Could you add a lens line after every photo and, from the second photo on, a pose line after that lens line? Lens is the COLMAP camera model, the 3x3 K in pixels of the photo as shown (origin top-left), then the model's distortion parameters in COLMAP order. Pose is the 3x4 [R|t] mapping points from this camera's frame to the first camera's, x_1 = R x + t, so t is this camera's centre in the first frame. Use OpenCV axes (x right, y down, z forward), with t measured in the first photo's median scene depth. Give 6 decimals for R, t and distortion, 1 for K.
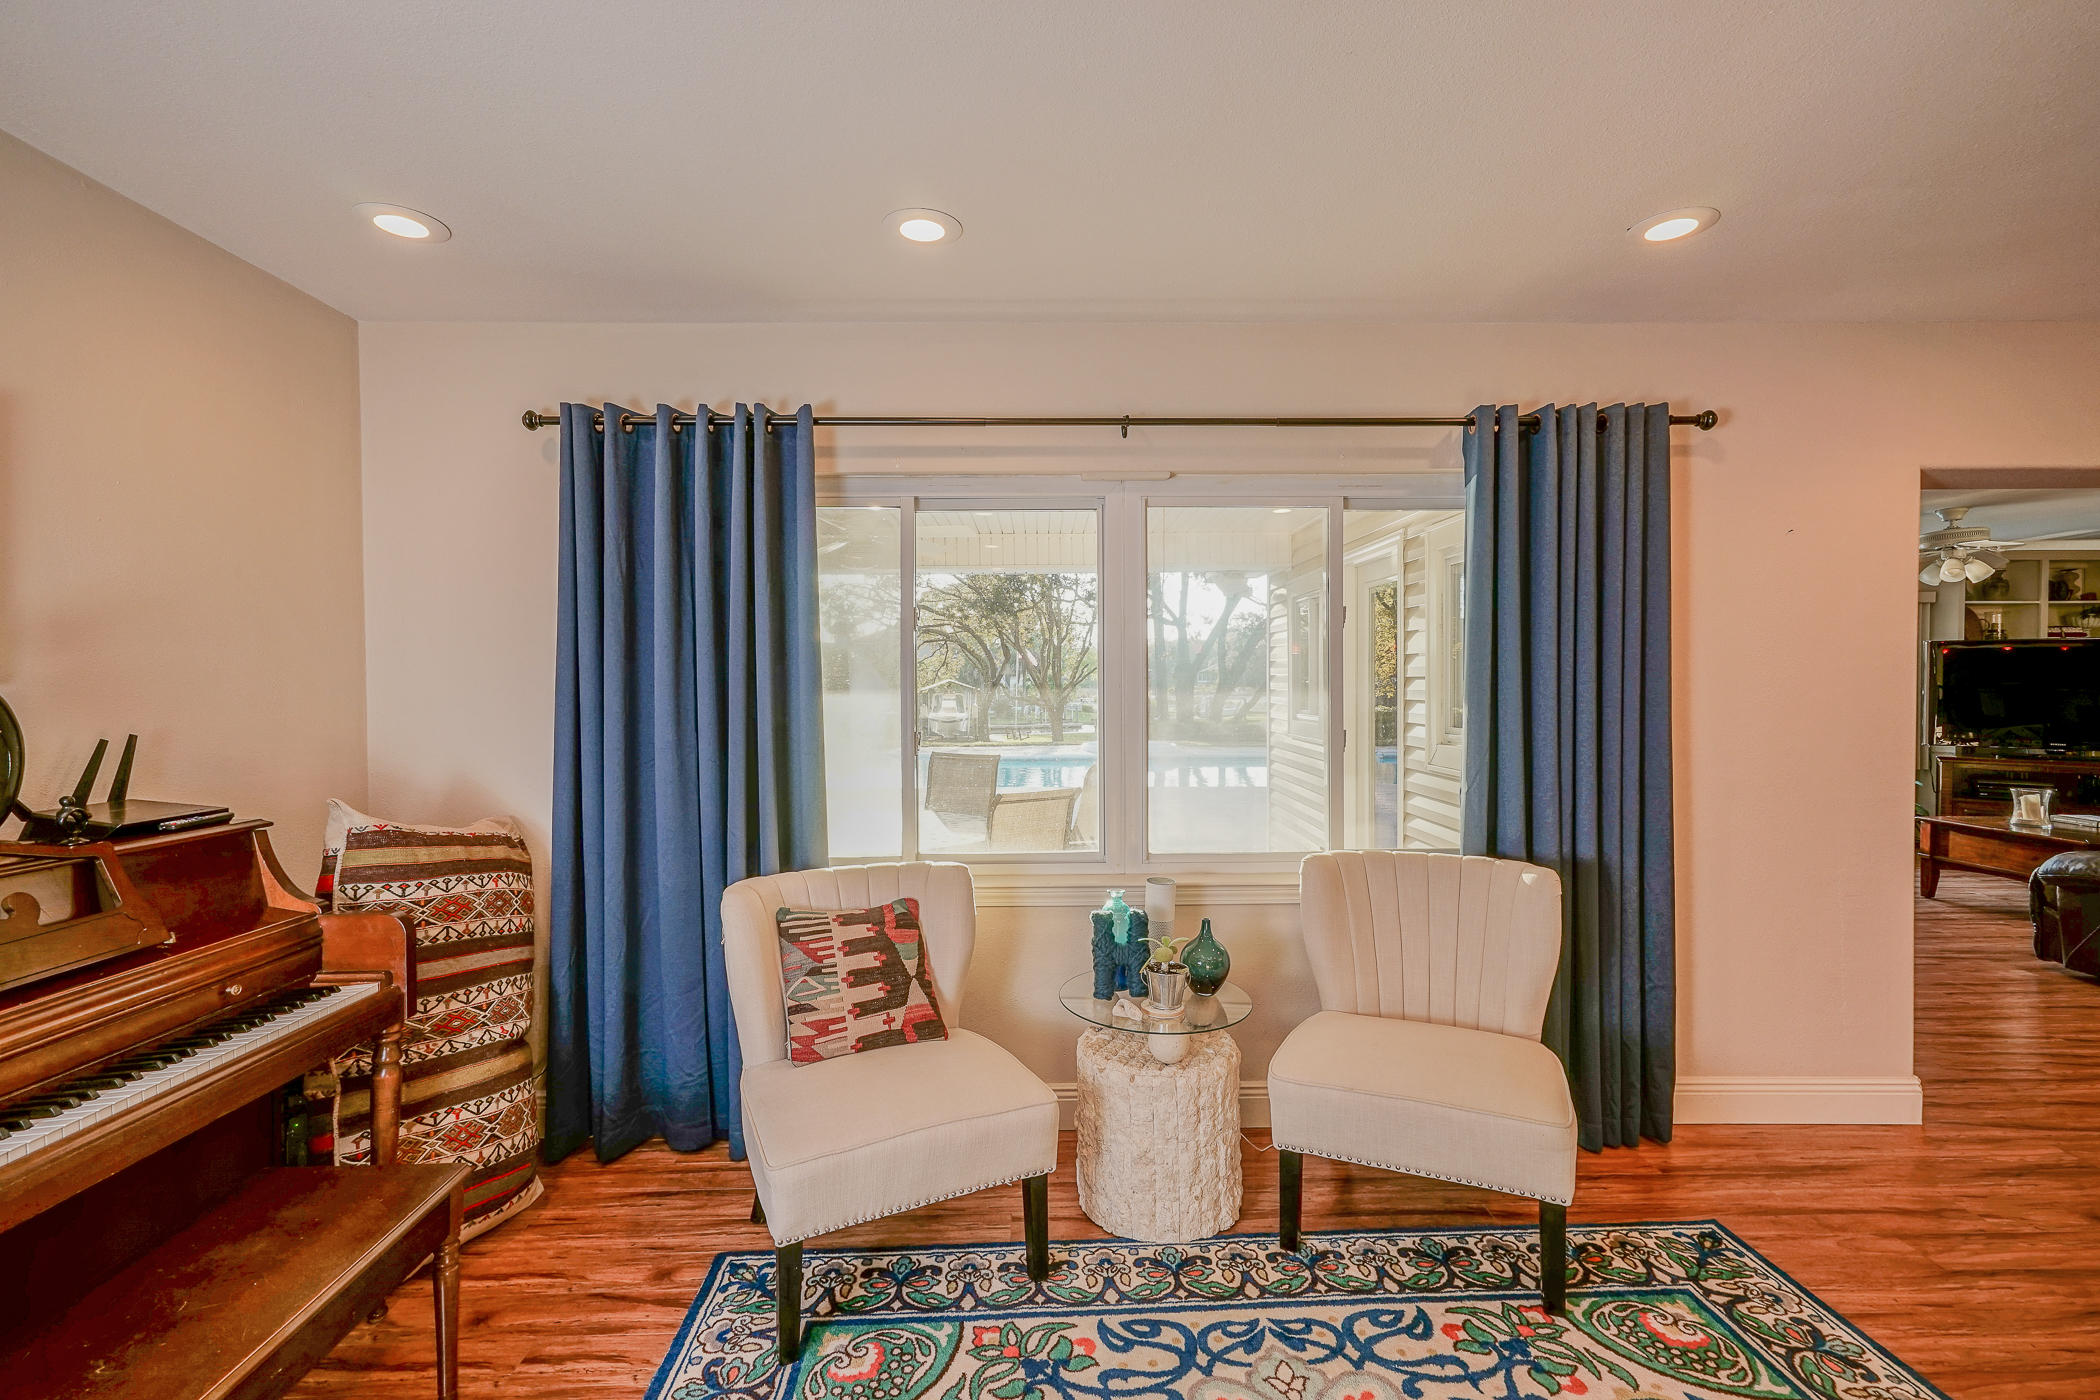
lens RADIAL K [[955.7, 0, 1046.9], [0, 955.7, 693.7], [0, 0, 1]] dist [-0.004937, 0.007189]
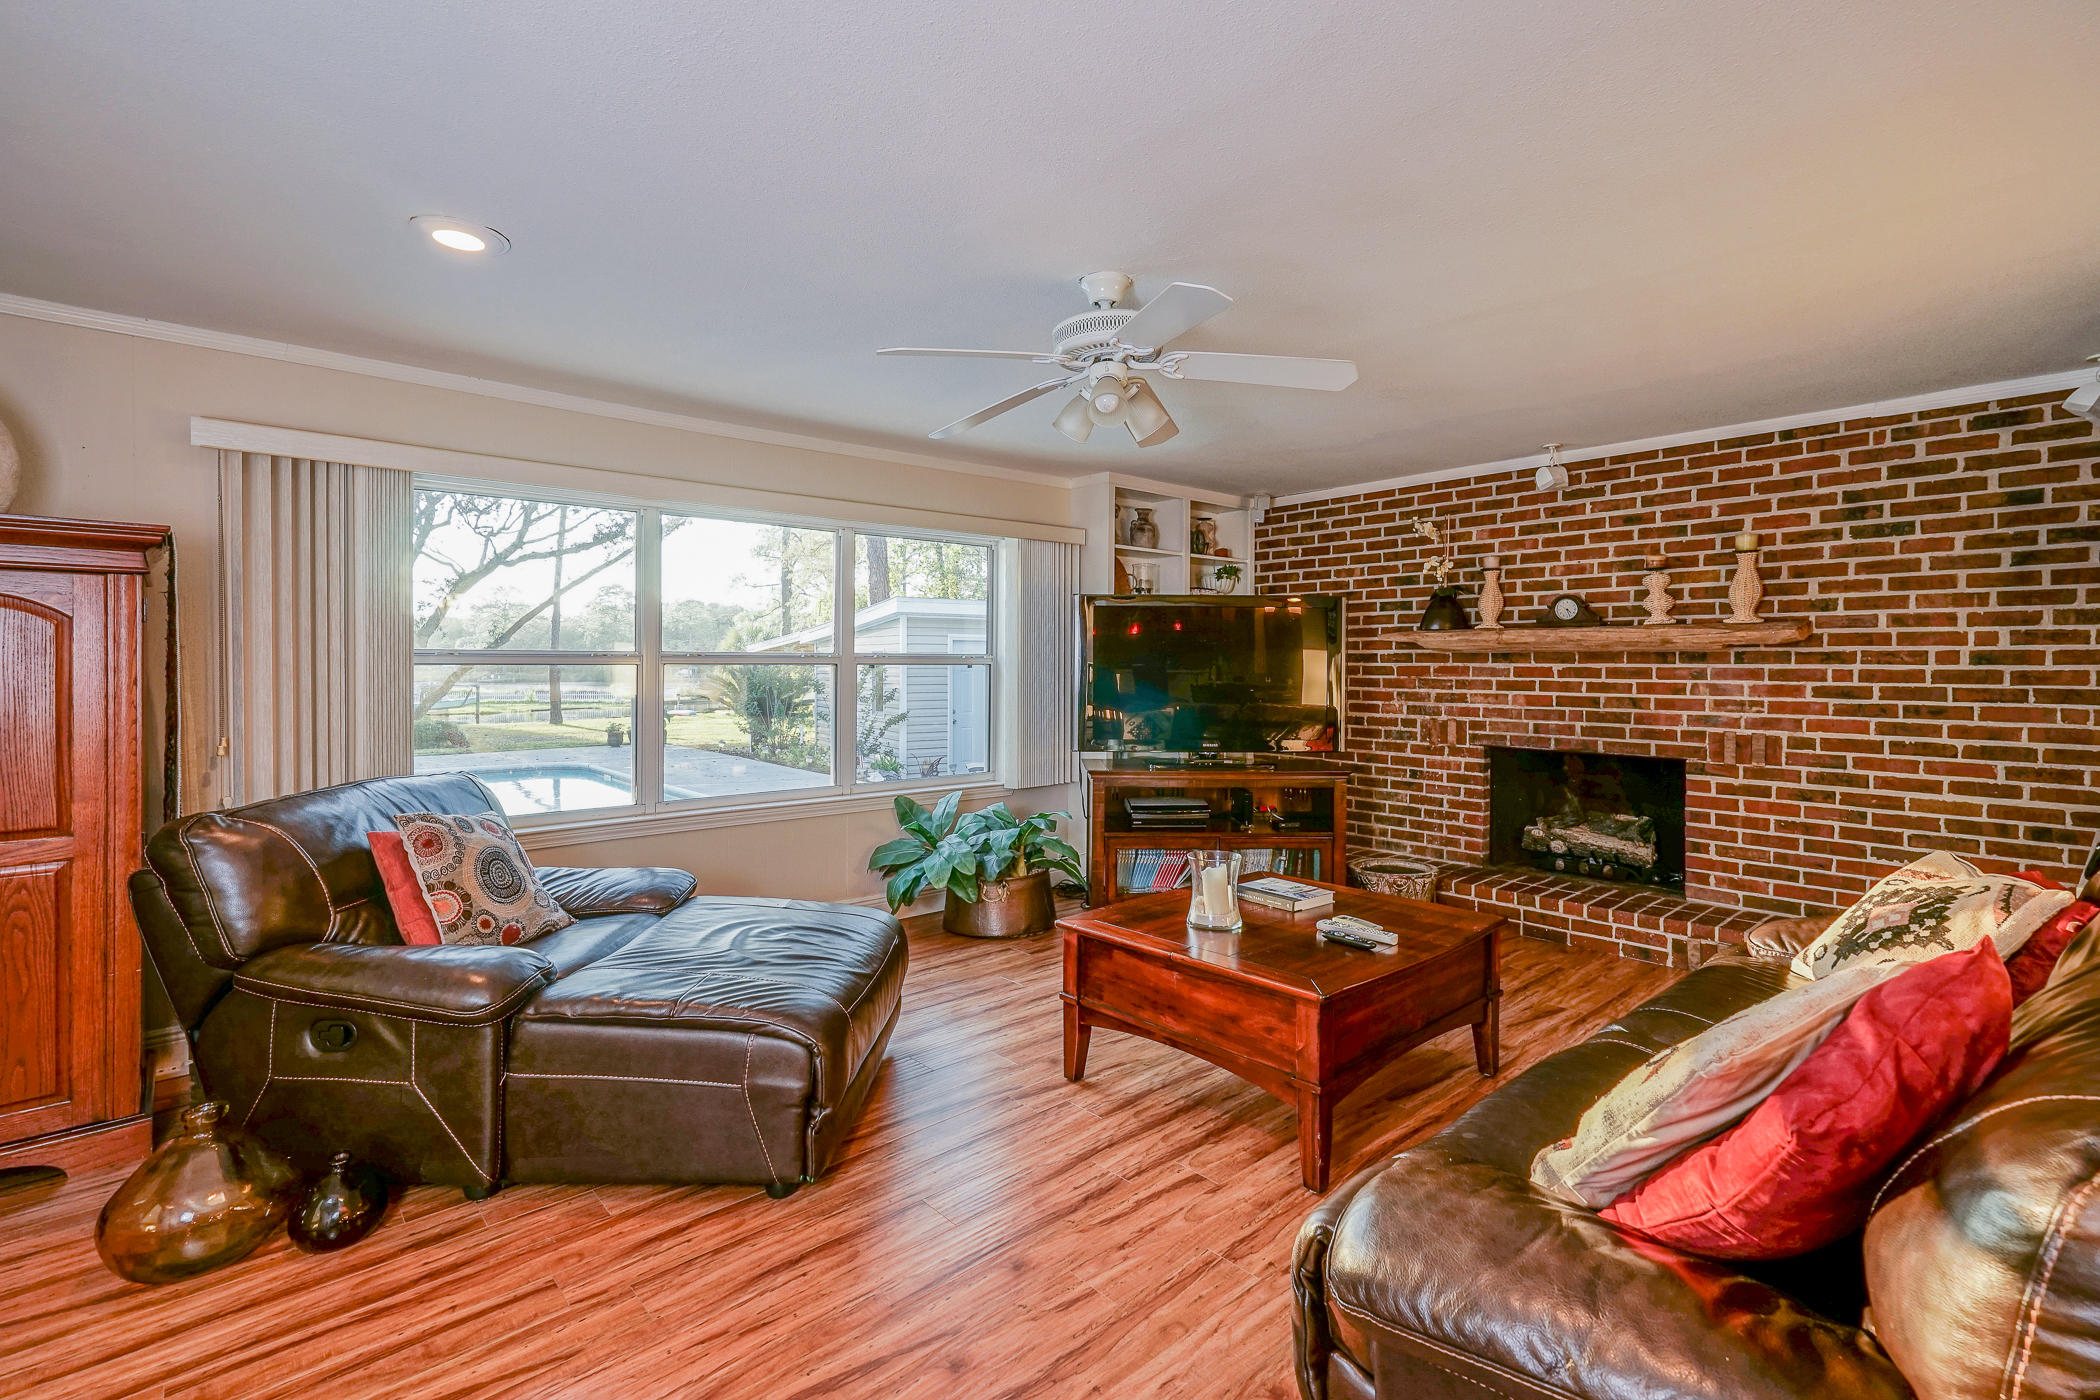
lens RADIAL K [[955.7, 0, 1050.9], [0, 955.7, 690.8], [0, 0, 1]] dist [-0.004937, 0.007189]
pose [[0.761942, -0.022423, 0.647257, 0.451147], [0.013545, 0.999734, 0.018689, -0.001929], [-0.647504, -0.005473, 0.762042, 0.478830]]
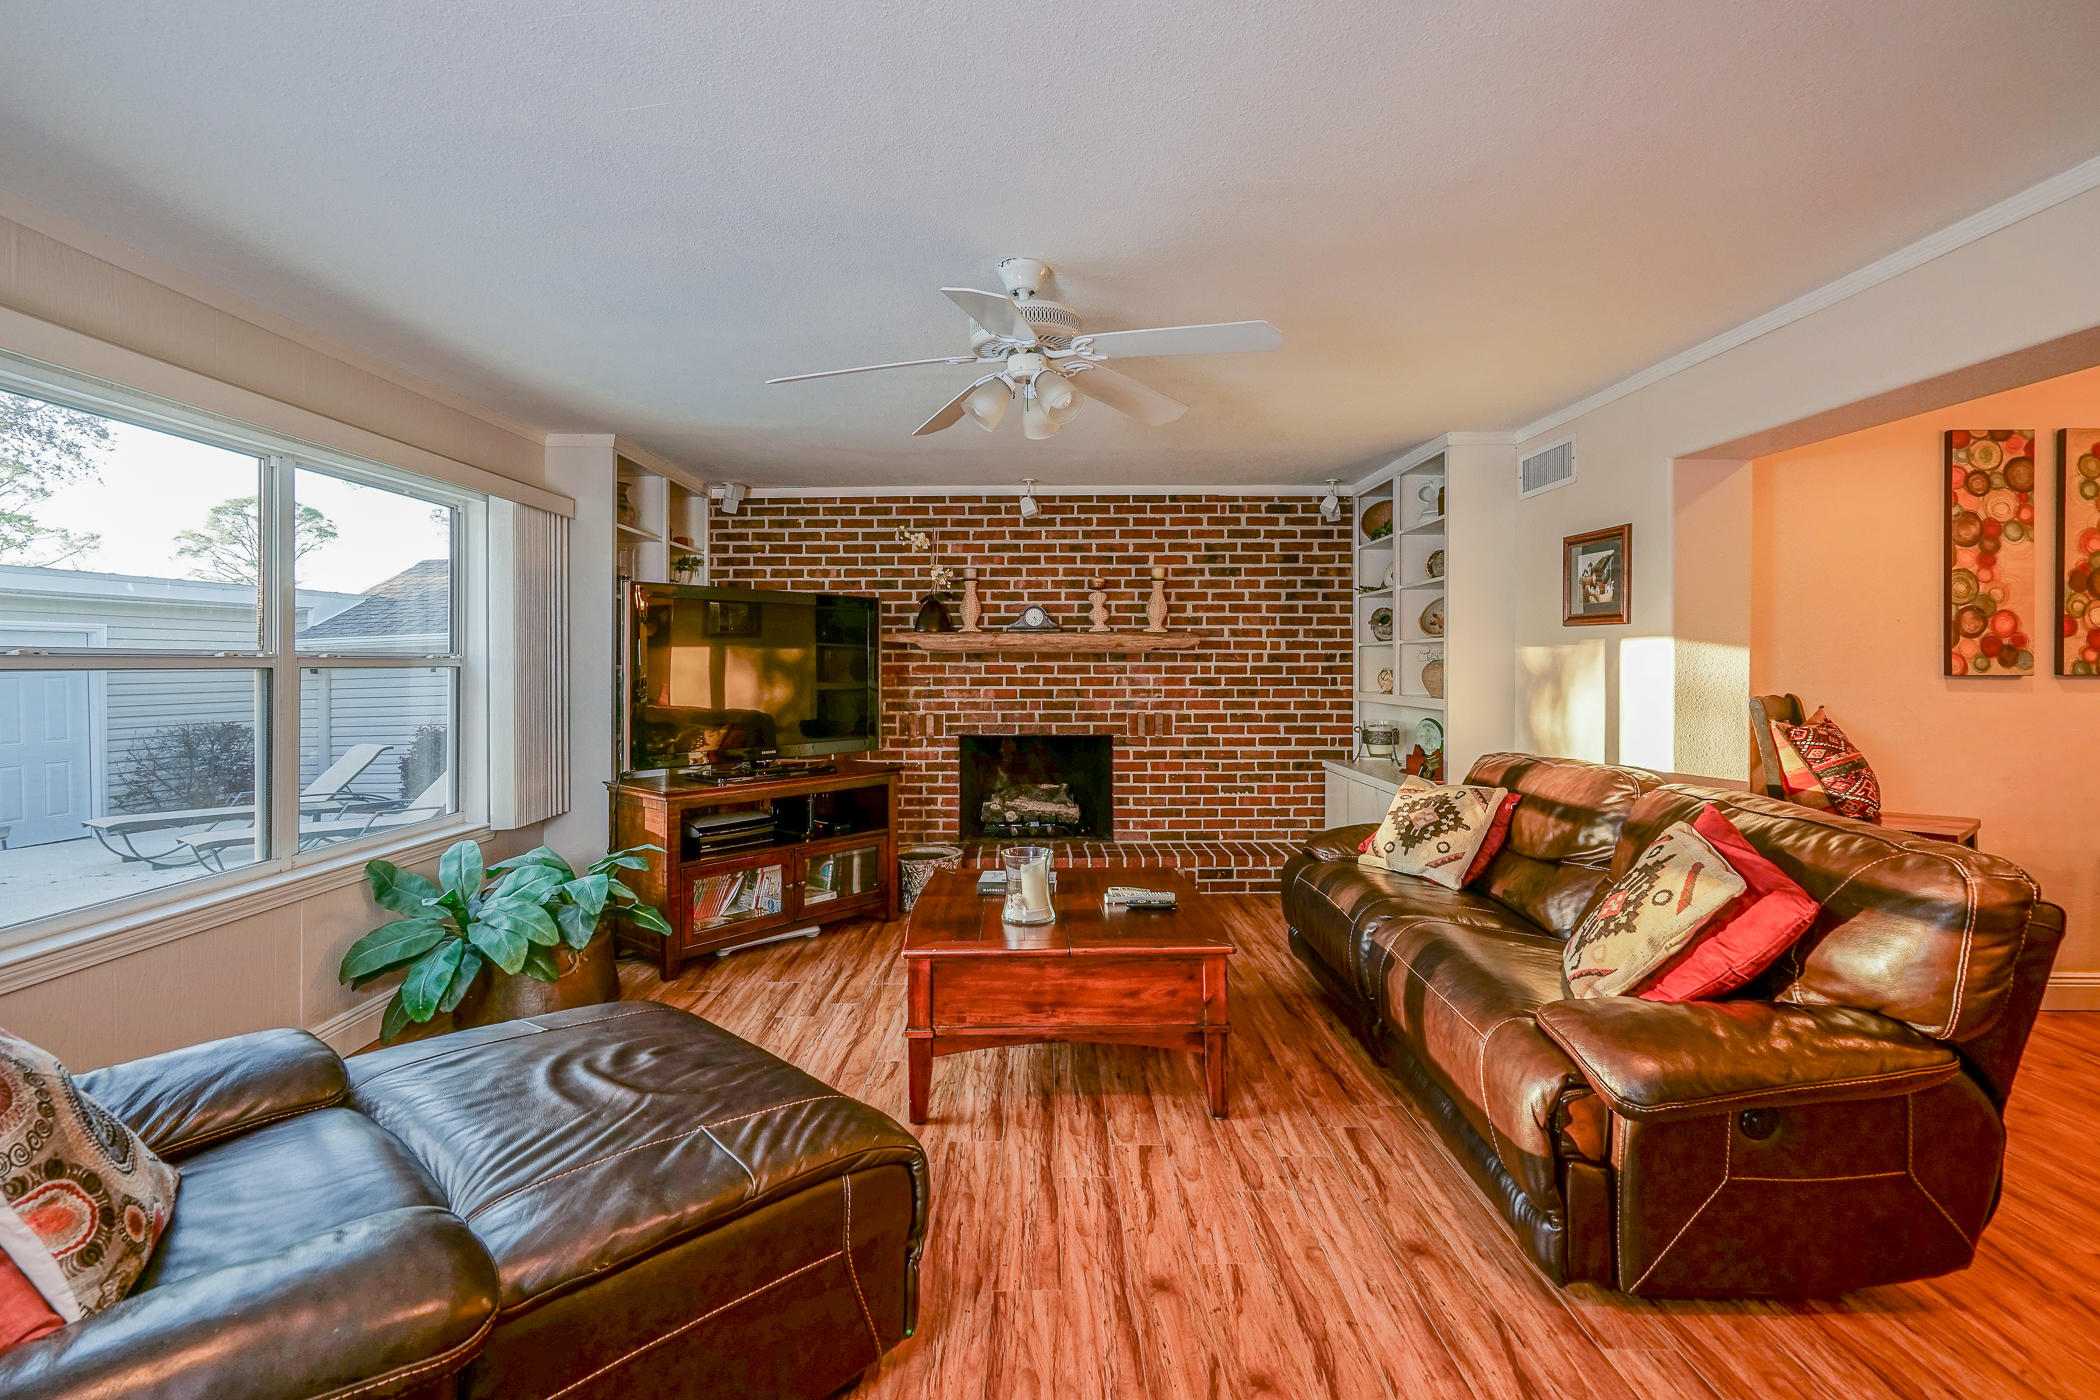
lens RADIAL K [[955.7, 0, 1049.9], [0, 955.7, 690.3], [0, 0, 1]] dist [-0.004937, 0.007189]
pose [[0.014206, -0.034895, 0.999290, 0.358387], [0.020307, 0.999195, 0.034603, -0.007347], [-0.999693, 0.019801, 0.014903, 0.713374]]
